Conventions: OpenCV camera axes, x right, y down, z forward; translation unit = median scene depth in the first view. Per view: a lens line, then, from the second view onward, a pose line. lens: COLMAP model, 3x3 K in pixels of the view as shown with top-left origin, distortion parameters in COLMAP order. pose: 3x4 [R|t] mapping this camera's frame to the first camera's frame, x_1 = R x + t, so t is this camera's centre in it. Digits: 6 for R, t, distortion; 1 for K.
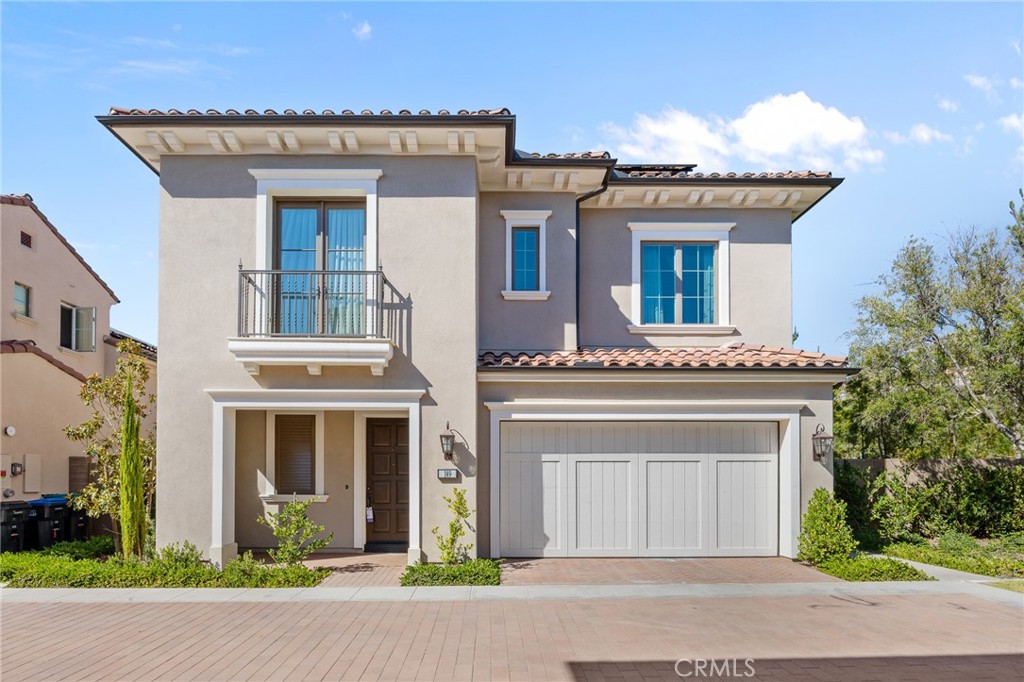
lens RADIAL K [[557.1, 0, 511.9], [0, 557.1, 332.6], [0, 0, 1]] dist [-0.004973, 0.000050]
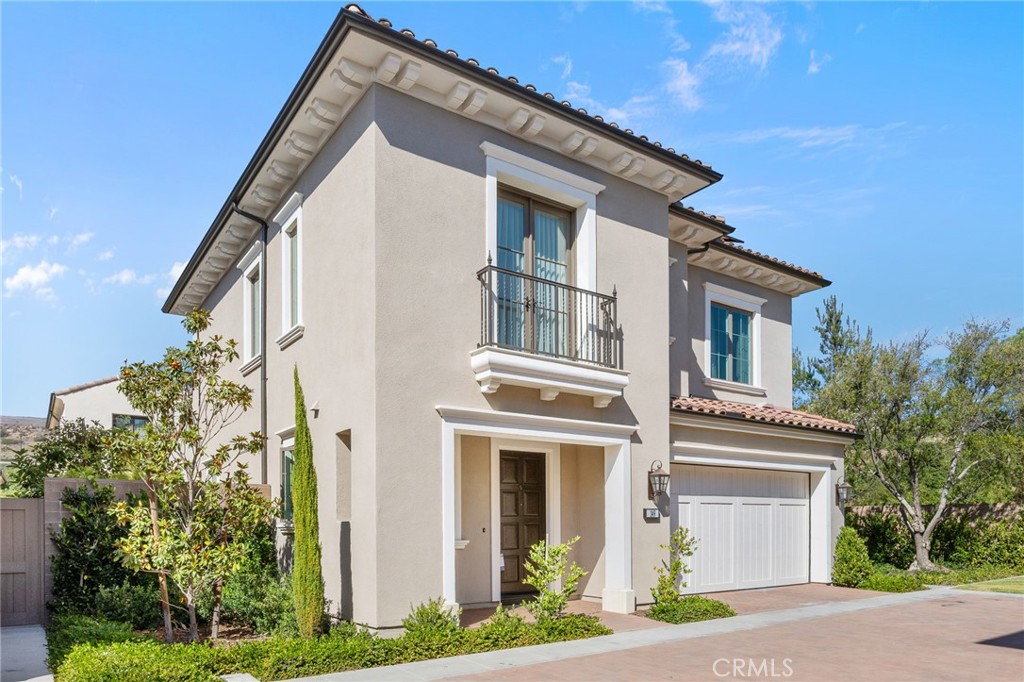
lens RADIAL K [[684.8, 0, 512.0], [0, 684.8, 341.0], [0, 0, 1]] dist [0.004662, 0.002131]
pose [[0.814709, 0.145677, 0.561273, -0.959034], [-0.137814, 0.988839, -0.056608, 0.049162], [-0.563255, -0.031232, 0.825693, 0.132287]]
